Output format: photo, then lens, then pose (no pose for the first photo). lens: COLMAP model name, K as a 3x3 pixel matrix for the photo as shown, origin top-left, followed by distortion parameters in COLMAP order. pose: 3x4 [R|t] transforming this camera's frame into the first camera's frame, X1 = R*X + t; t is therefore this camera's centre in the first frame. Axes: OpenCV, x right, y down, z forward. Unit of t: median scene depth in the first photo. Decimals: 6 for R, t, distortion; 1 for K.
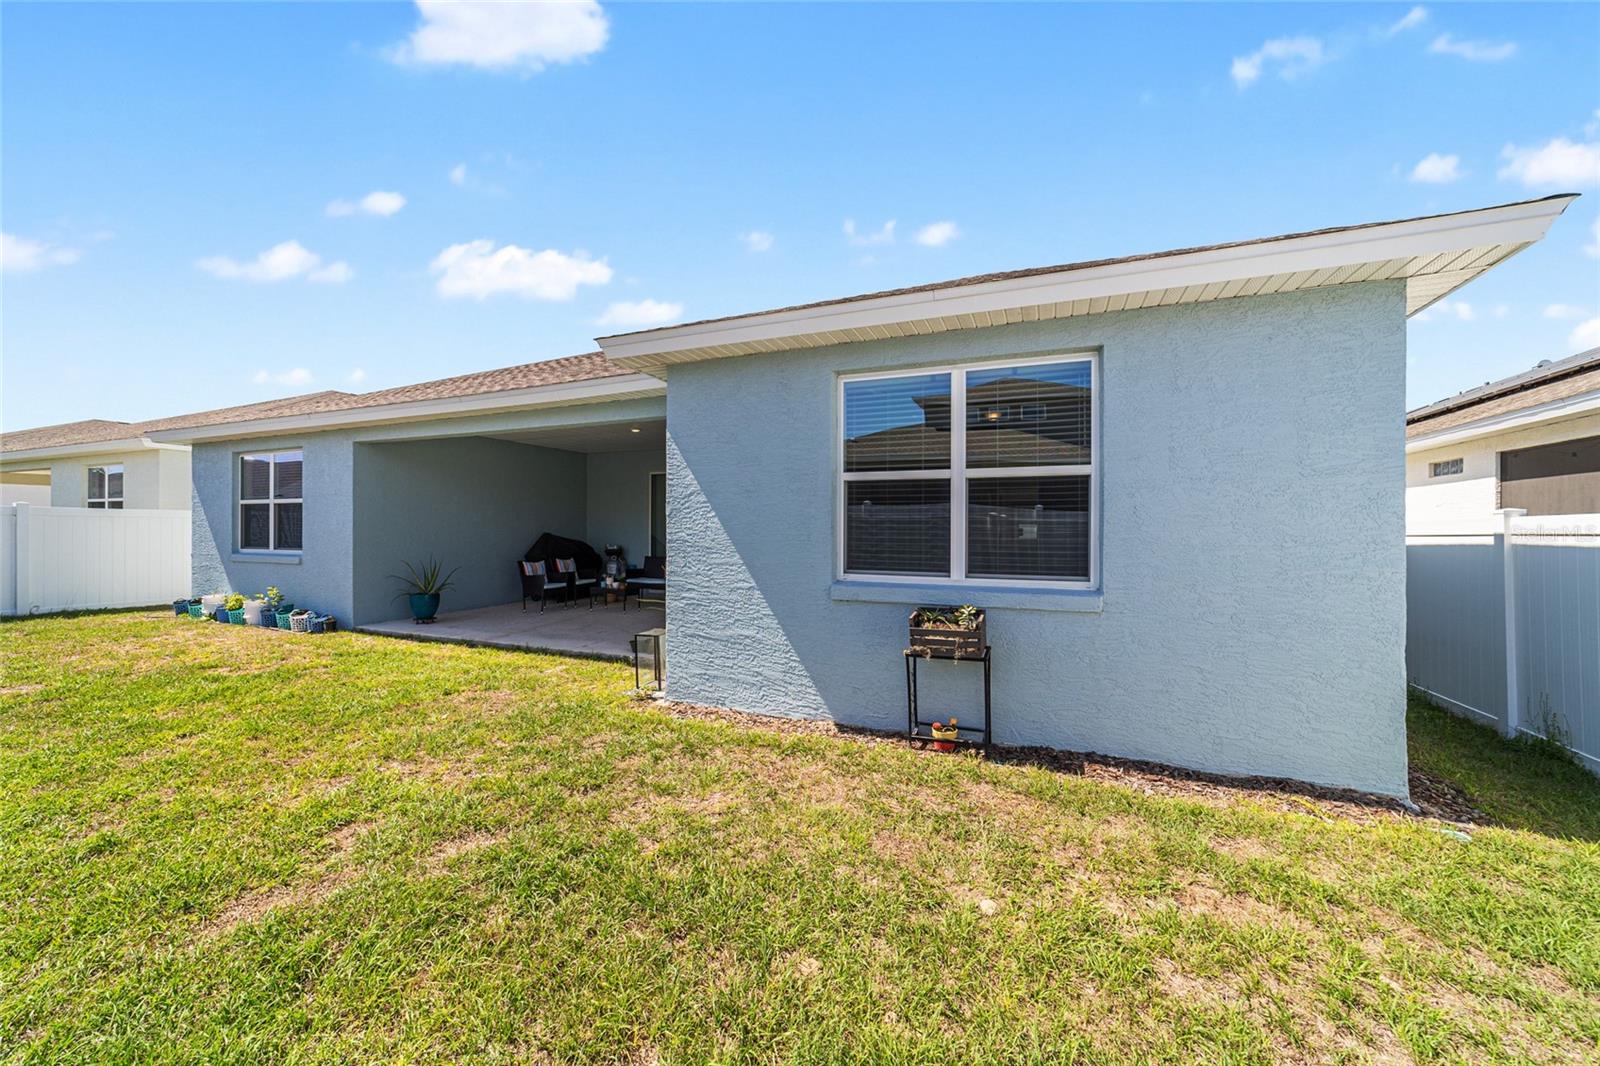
lens RADIAL K [[613.5, 0, 798.3], [0, 613.5, 531.3], [0, 0, 1]] dist [-0.020980, 0.009160]
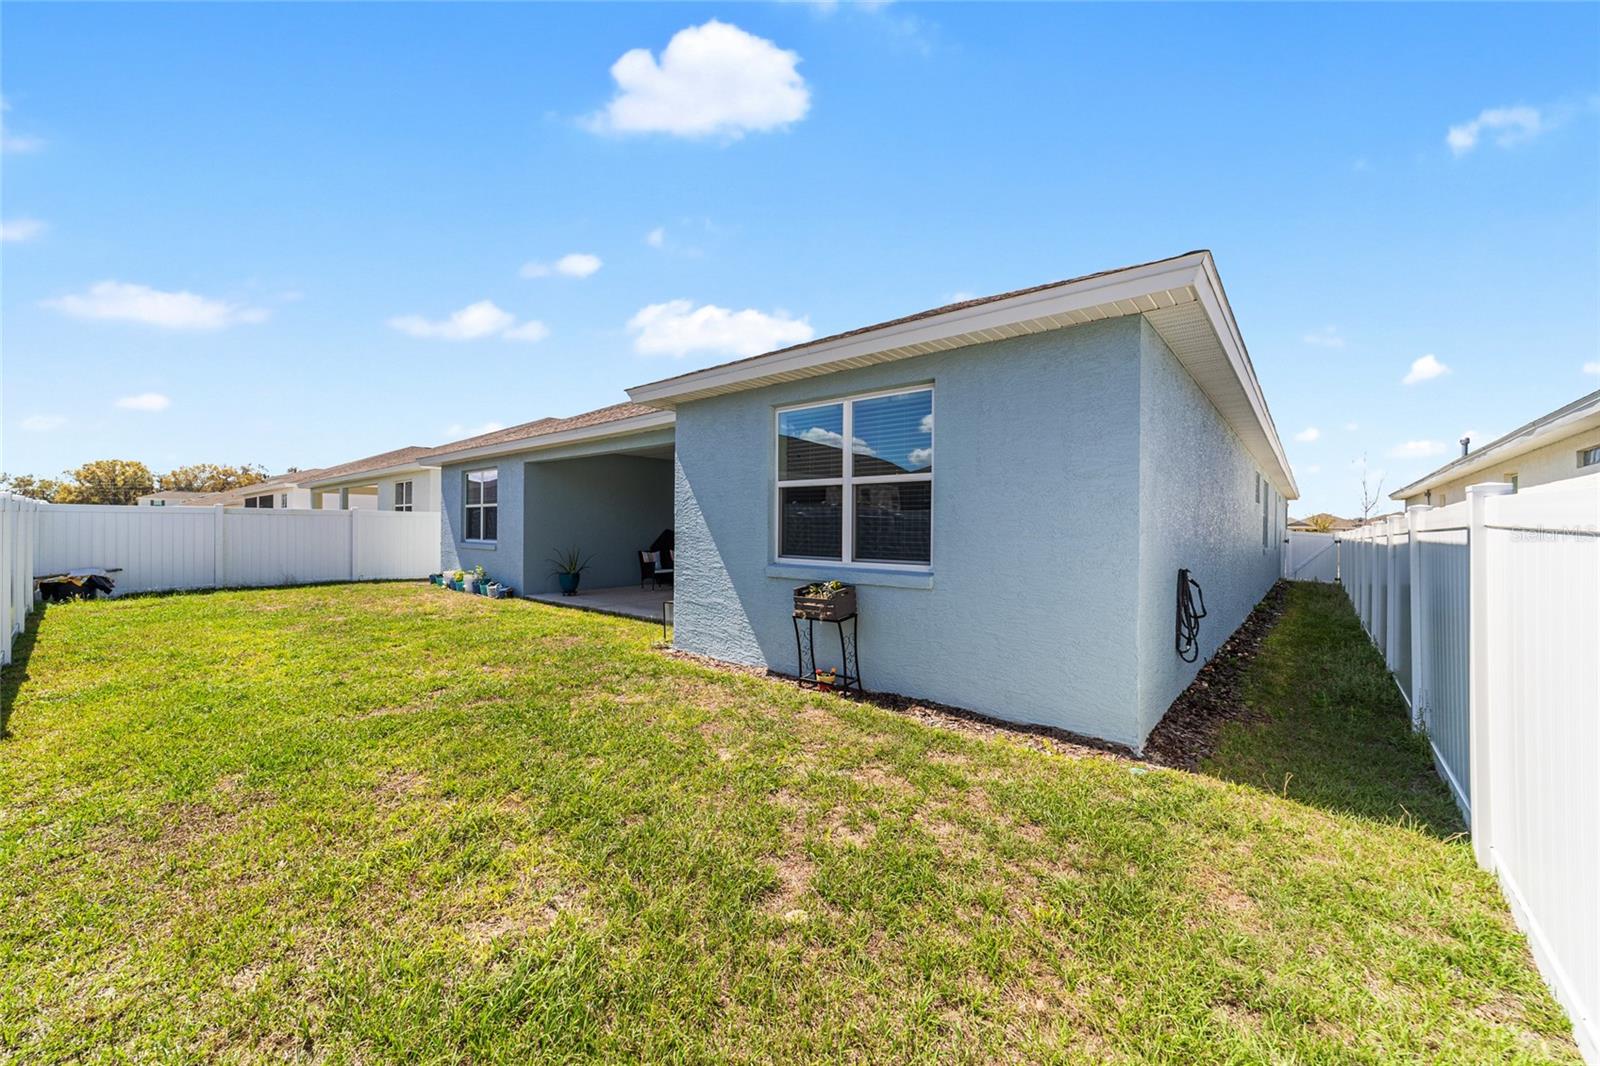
lens RADIAL K [[613.5, 0, 798.3], [0, 613.5, 531.3], [0, 0, 1]] dist [-0.020980, 0.009160]
pose [[0.952750, 0.005973, -0.303695, 0.483555], [-0.006422, 0.999979, -0.000481, 0.011662], [0.303686, 0.002409, 0.952769, -0.233195]]
